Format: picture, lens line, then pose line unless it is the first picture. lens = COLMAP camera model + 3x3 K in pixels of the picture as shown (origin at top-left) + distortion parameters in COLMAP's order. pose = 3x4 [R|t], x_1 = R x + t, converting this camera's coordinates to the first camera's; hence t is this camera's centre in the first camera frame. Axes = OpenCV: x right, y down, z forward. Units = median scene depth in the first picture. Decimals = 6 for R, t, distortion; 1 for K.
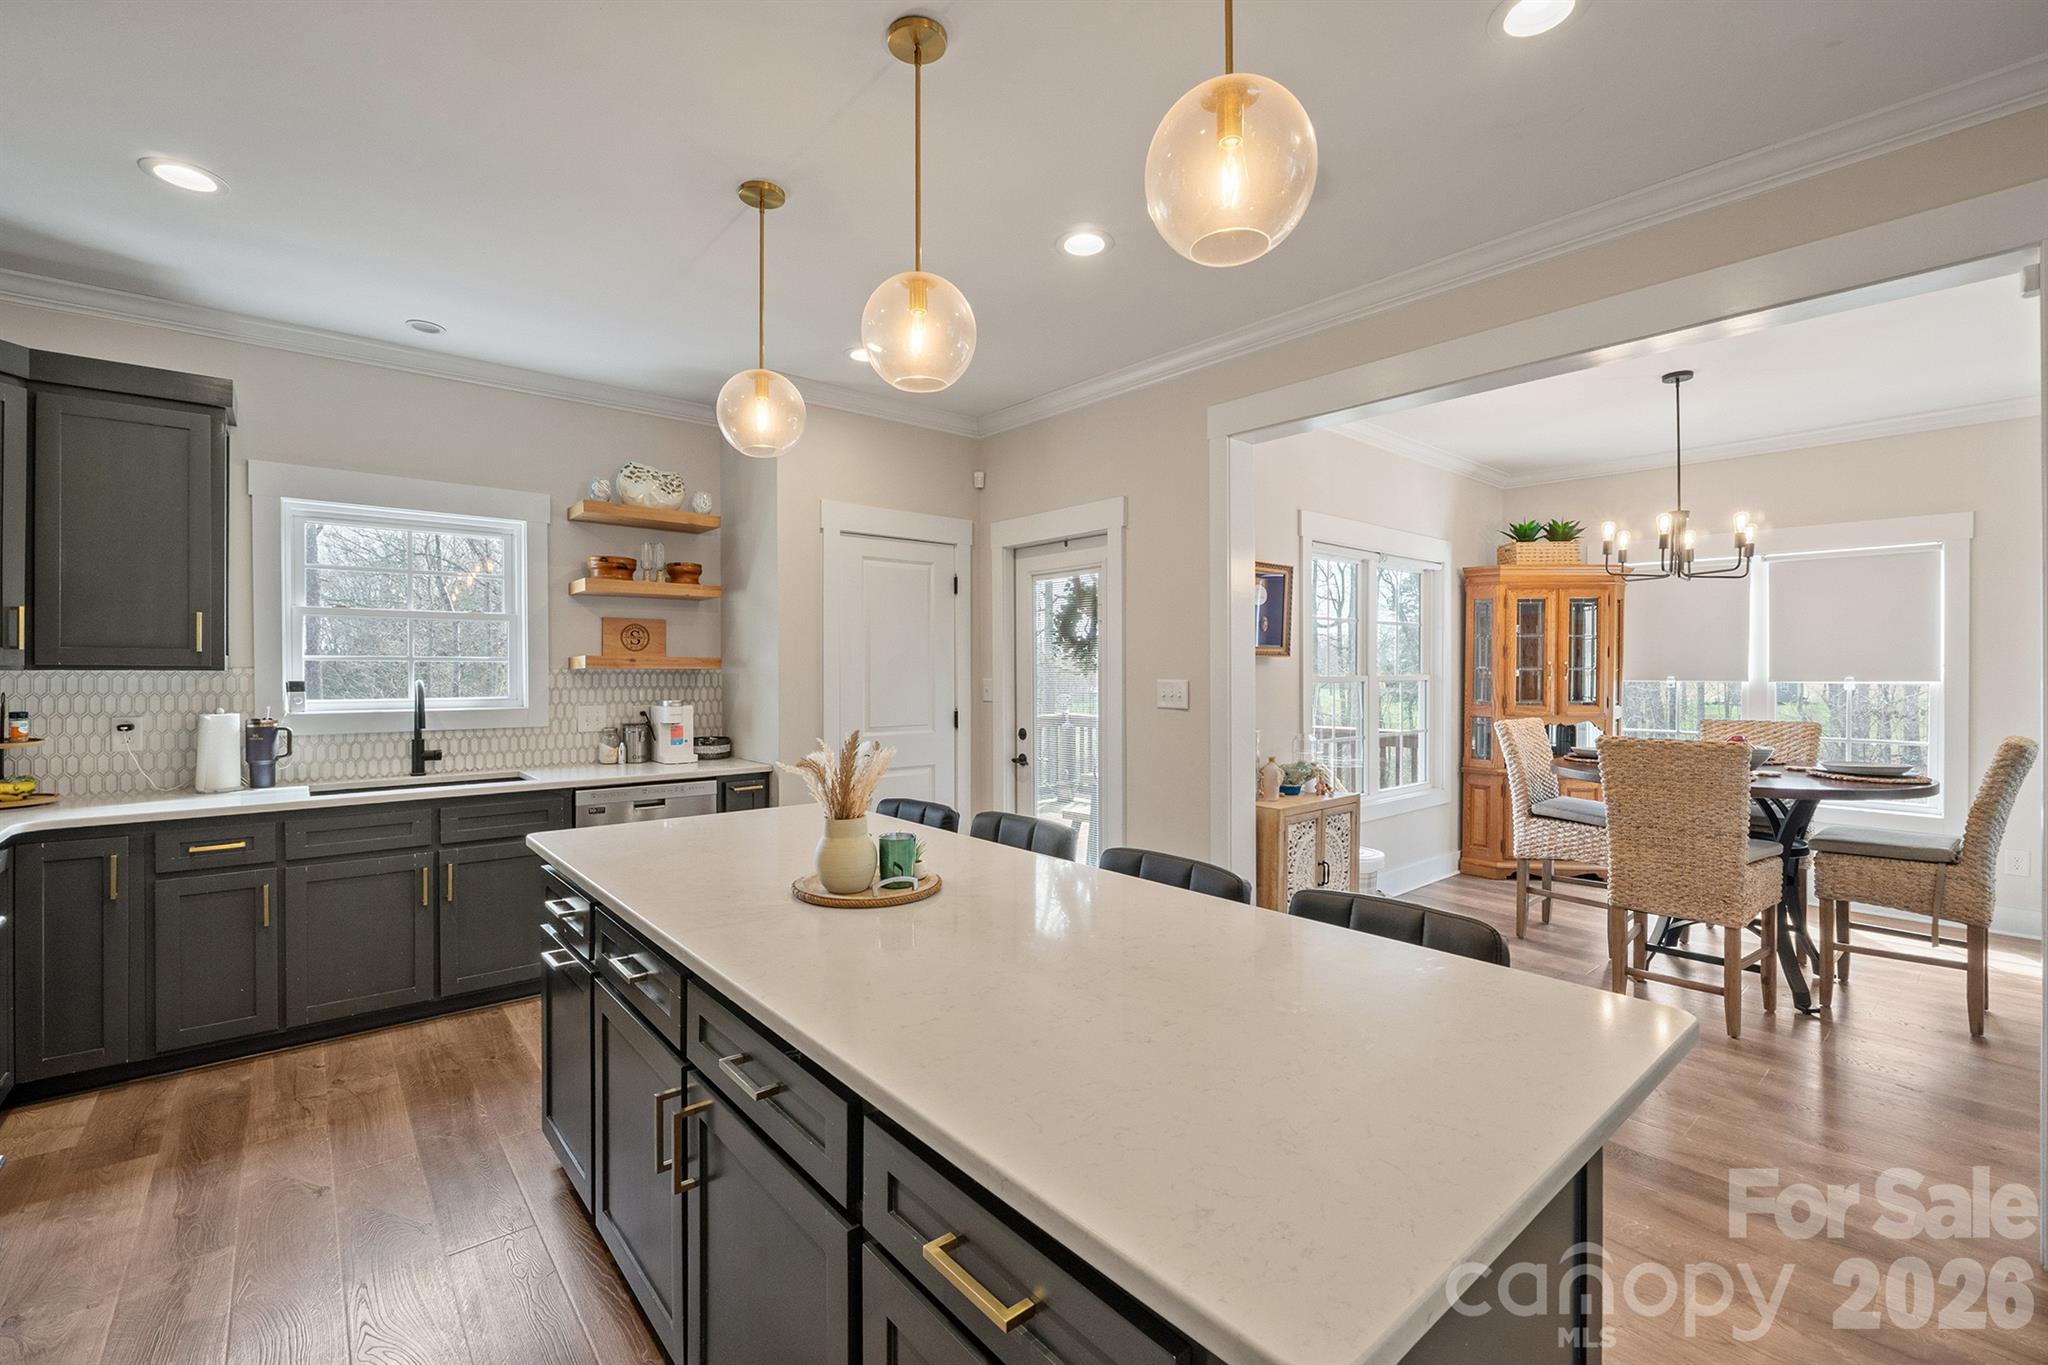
lens RADIAL K [[865.9, 0, 1032.0], [0, 865.9, 671.0], [0, 0, 1]] dist [-0.007662, 0.001271]
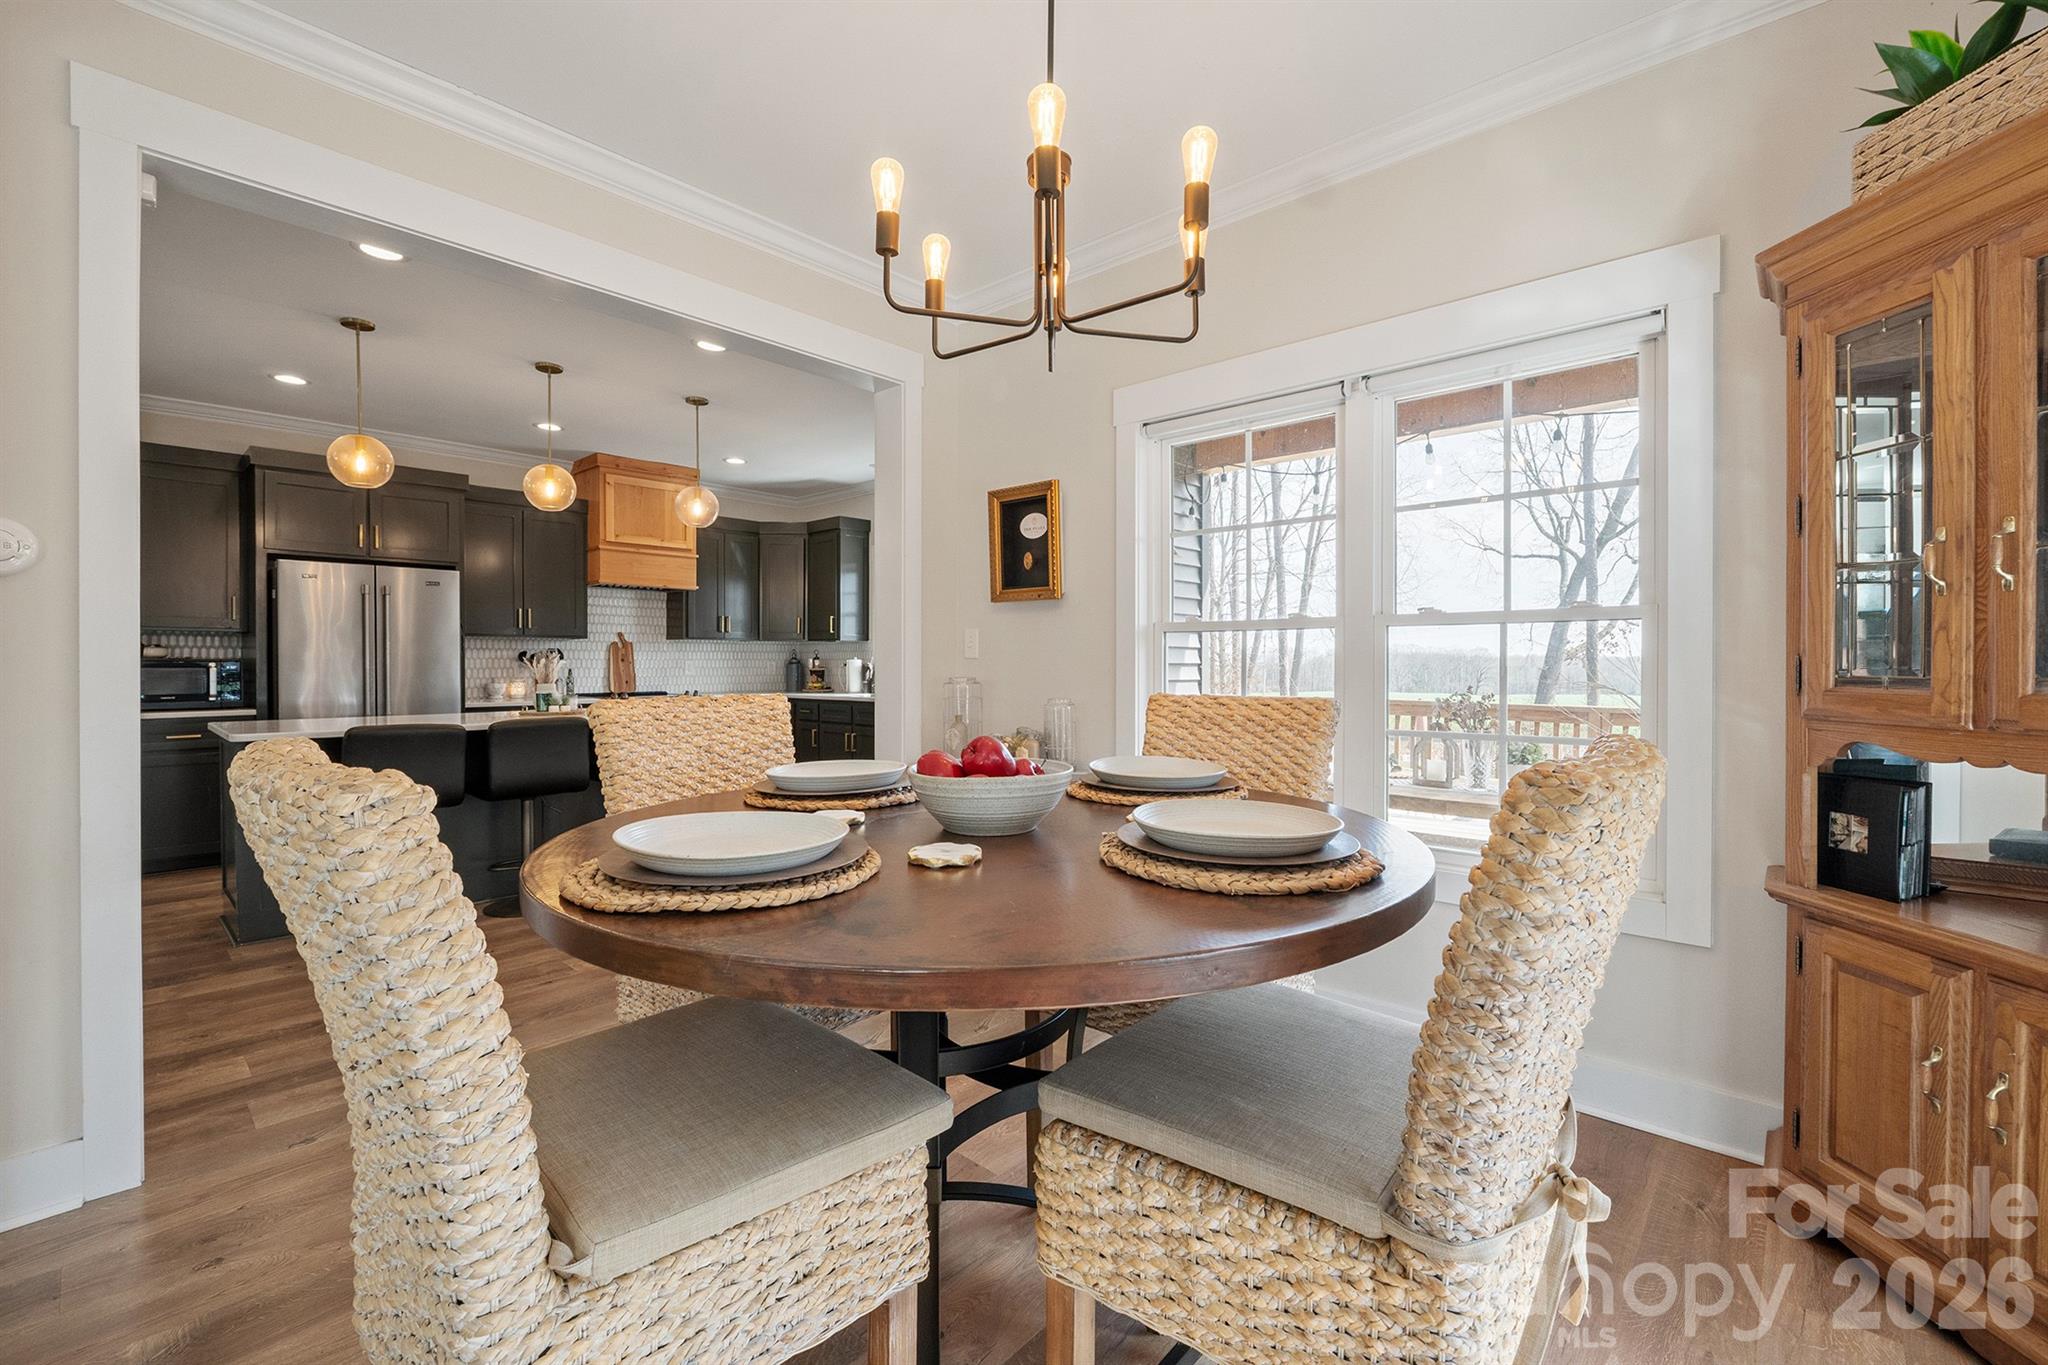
lens RADIAL K [[865.9, 0, 1014.6], [0, 865.9, 675.3], [0, 0, 1]] dist [-0.007662, 0.001271]
pose [[0.110198, 0.015896, -0.993783, 1.177269], [-0.001594, 0.999874, 0.015817, 0.045607], [0.993908, -0.000159, 0.110210, 0.979121]]
